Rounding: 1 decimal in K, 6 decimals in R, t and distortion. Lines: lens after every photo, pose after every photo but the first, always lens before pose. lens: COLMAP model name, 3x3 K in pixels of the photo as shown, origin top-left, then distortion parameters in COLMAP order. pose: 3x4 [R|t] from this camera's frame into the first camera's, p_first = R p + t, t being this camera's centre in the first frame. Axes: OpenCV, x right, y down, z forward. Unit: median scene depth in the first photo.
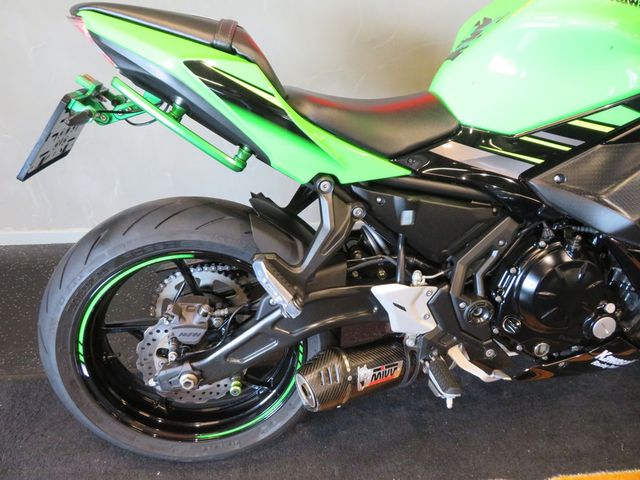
lens RADIAL K [[460.6, 0, 316.1], [0, 460.6, 240.7], [0, 0, 1]] dist [-0.023292, 0.019502]
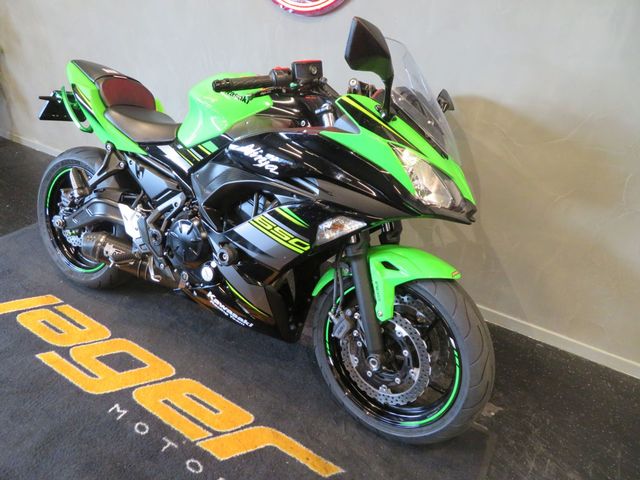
lens RADIAL K [[460.6, 0, 321.3], [0, 460.6, 239.2], [0, 0, 1]] dist [-0.023292, 0.019502]
pose [[0.797100, 0.319804, -0.512208, 1.862391], [-0.397351, 0.916507, -0.046125, -0.014696], [0.454691, 0.240293, 0.857622, -0.287945]]
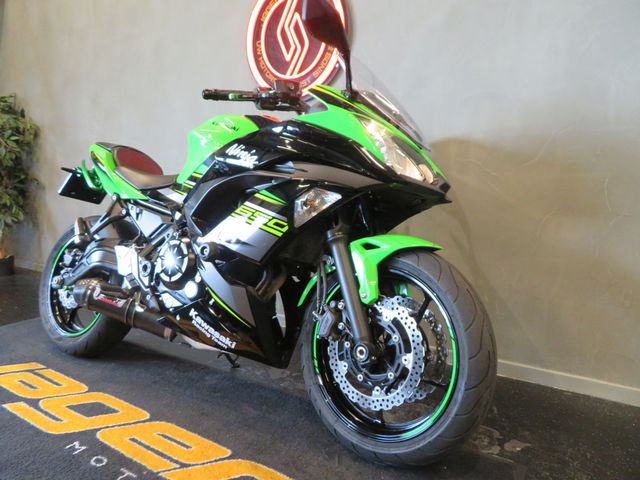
lens RADIAL K [[460.6, 0, 320.1], [0, 460.6, 237.3], [0, 0, 1]] dist [-0.023292, 0.019502]
pose [[0.775214, 0.056022, -0.629210, 2.100628], [-0.375177, 0.842187, -0.387251, 0.516588], [0.508218, 0.536267, 0.673893, 0.034950]]
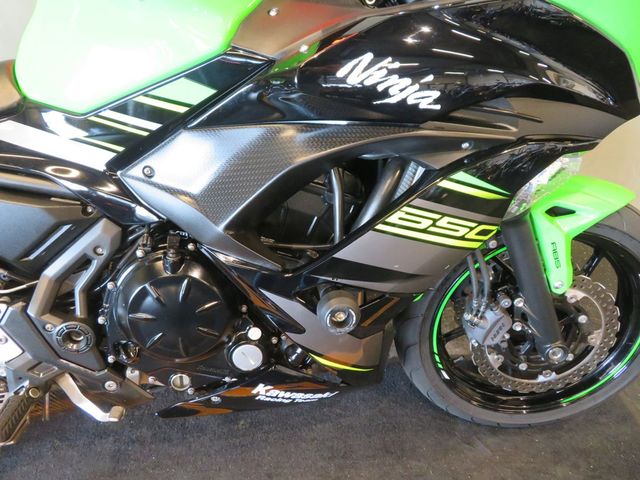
lens RADIAL K [[460.6, 0, 318.2], [0, 460.6, 236.6], [0, 0, 1]] dist [-0.023292, 0.019502]
pose [[0.999185, 0.022578, 0.033457, 0.759507], [-0.022407, 0.999734, -0.005501, -0.023745], [-0.033572, 0.004747, 0.999425, 0.188371]]
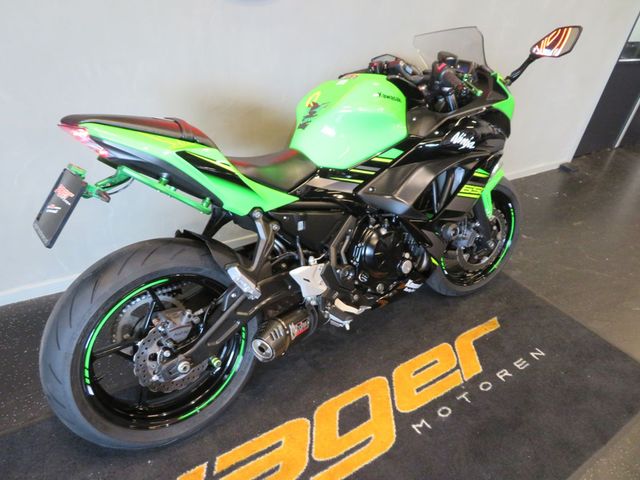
lens RADIAL K [[460.6, 0, 319.7], [0, 460.6, 240.0], [0, 0, 1]] dist [-0.023292, 0.019502]
pose [[0.868311, -0.190166, 0.458119, -0.493066], [0.212140, 0.977233, 0.003563, 0.008835], [-0.448366, 0.094091, 0.888884, -0.479047]]
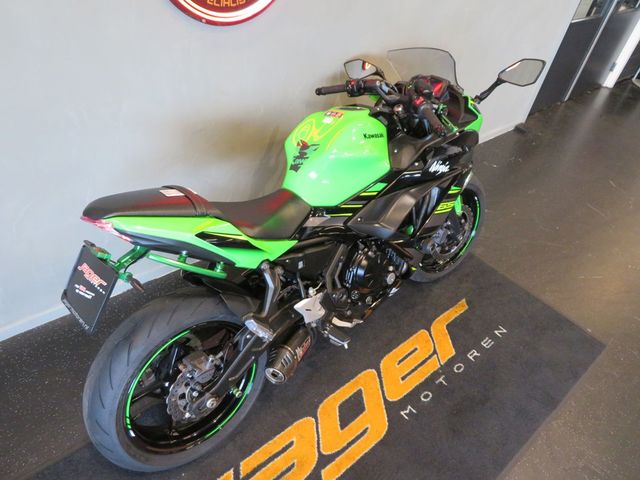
lens RADIAL K [[460.6, 0, 319.8], [0, 460.6, 238.9], [0, 0, 1]] dist [-0.023292, 0.019502]
pose [[0.808192, -0.313397, 0.498606, -0.600234], [0.263493, 0.949604, 0.169774, -0.418936], [-0.526685, -0.005831, 0.850041, -0.574820]]
